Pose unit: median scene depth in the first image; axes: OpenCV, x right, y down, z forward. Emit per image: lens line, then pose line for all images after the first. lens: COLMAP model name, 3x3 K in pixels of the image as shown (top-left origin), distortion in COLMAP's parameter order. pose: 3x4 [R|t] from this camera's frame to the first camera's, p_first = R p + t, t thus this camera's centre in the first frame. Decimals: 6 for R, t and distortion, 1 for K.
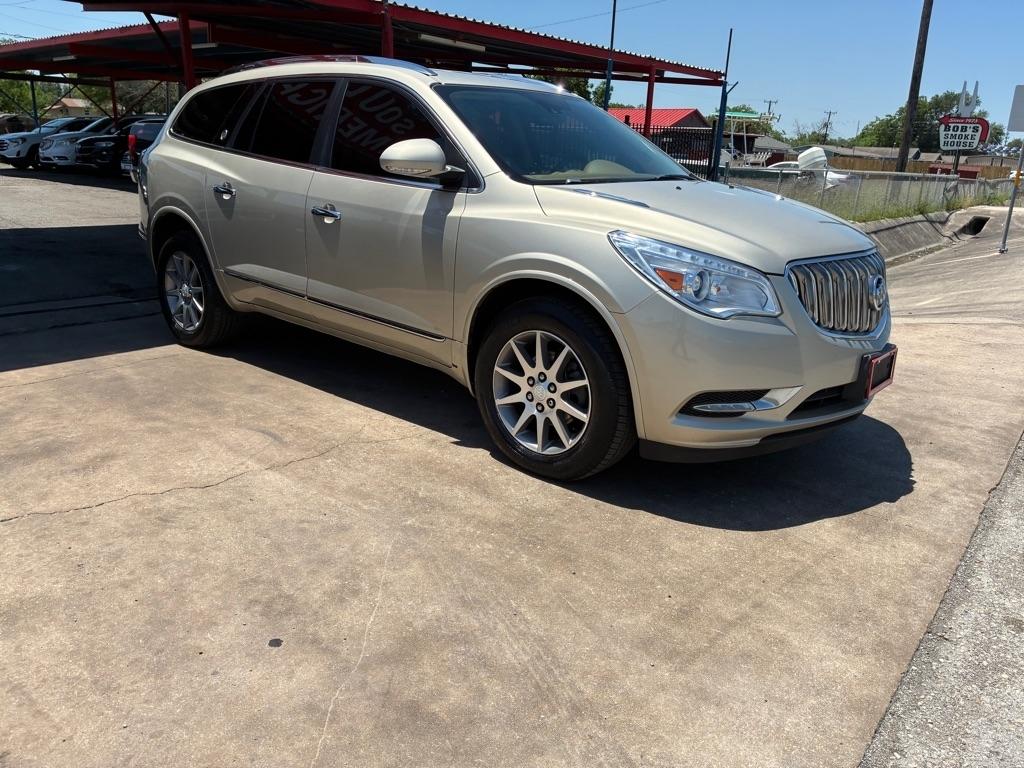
lens RADIAL K [[789.3, 0, 499.3], [0, 789.3, 355.8], [0, 0, 1]] dist [0.047367, -0.058070]
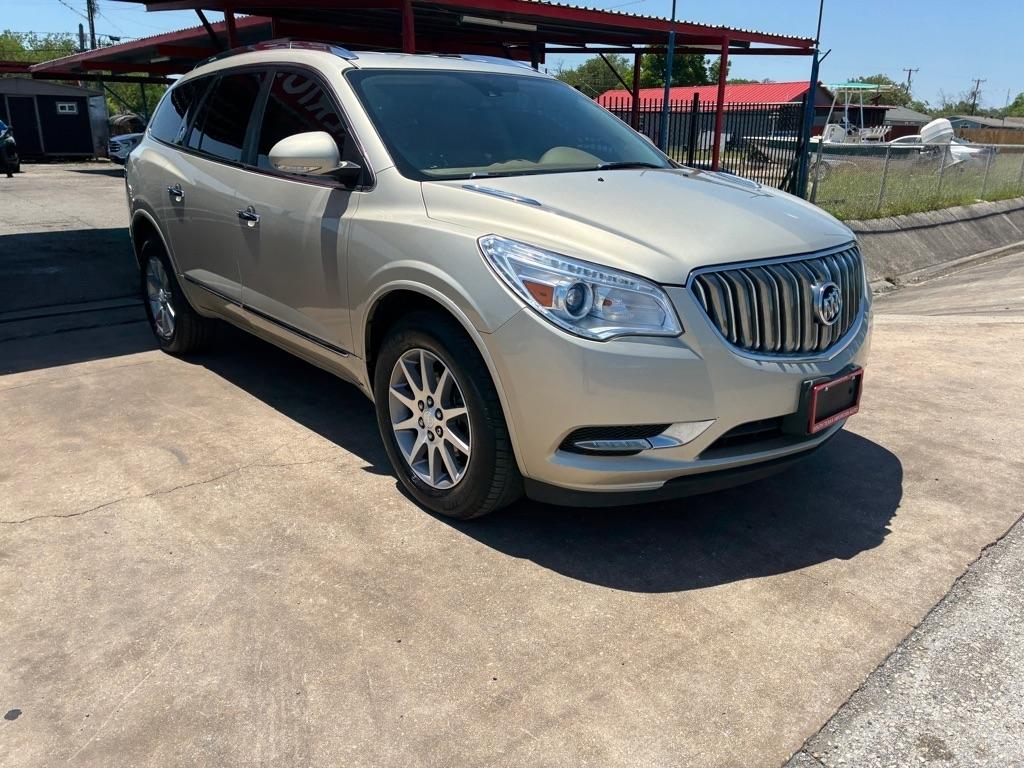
lens RADIAL K [[789.3, 0, 496.8], [0, 789.3, 374.5], [0, 0, 1]] dist [0.047367, -0.058070]
pose [[0.988691, 0.006679, -0.149818, 0.252501], [-0.001044, 0.999290, 0.037666, -0.035299], [0.149963, -0.037083, 0.987996, 0.140090]]
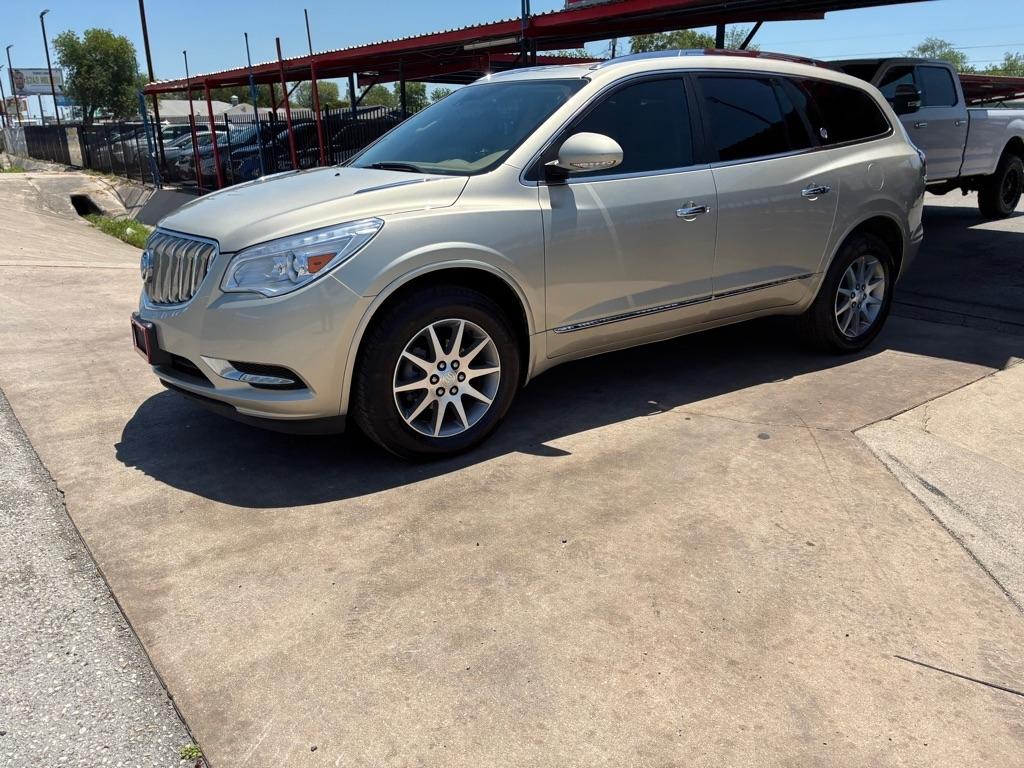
lens RADIAL K [[785.3, 0, 525.1], [0, 785.3, 386.4], [0, 0, 1]] dist [0.055284, -0.078154]
pose [[-0.220548, 0.258887, -0.940392, 1.363416], [-0.254437, 0.915480, 0.311701, -0.380390], [0.941605, 0.308015, -0.136037, 1.627344]]
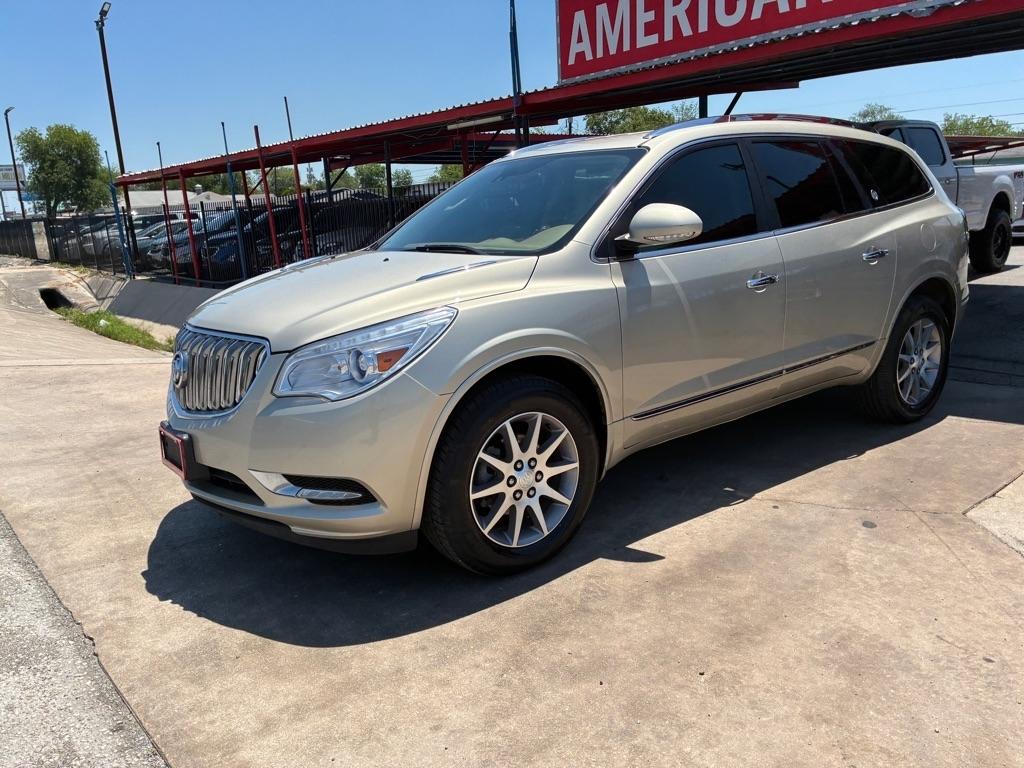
lens RADIAL K [[785.3, 0, 512.7], [0, 785.3, 391.2], [0, 0, 1]] dist [0.055284, -0.078154]
pose [[-0.184946, 0.189997, -0.964207, 1.280465], [-0.216386, 0.949182, 0.228541, -0.346924], [0.958630, 0.250908, -0.134435, 1.474504]]
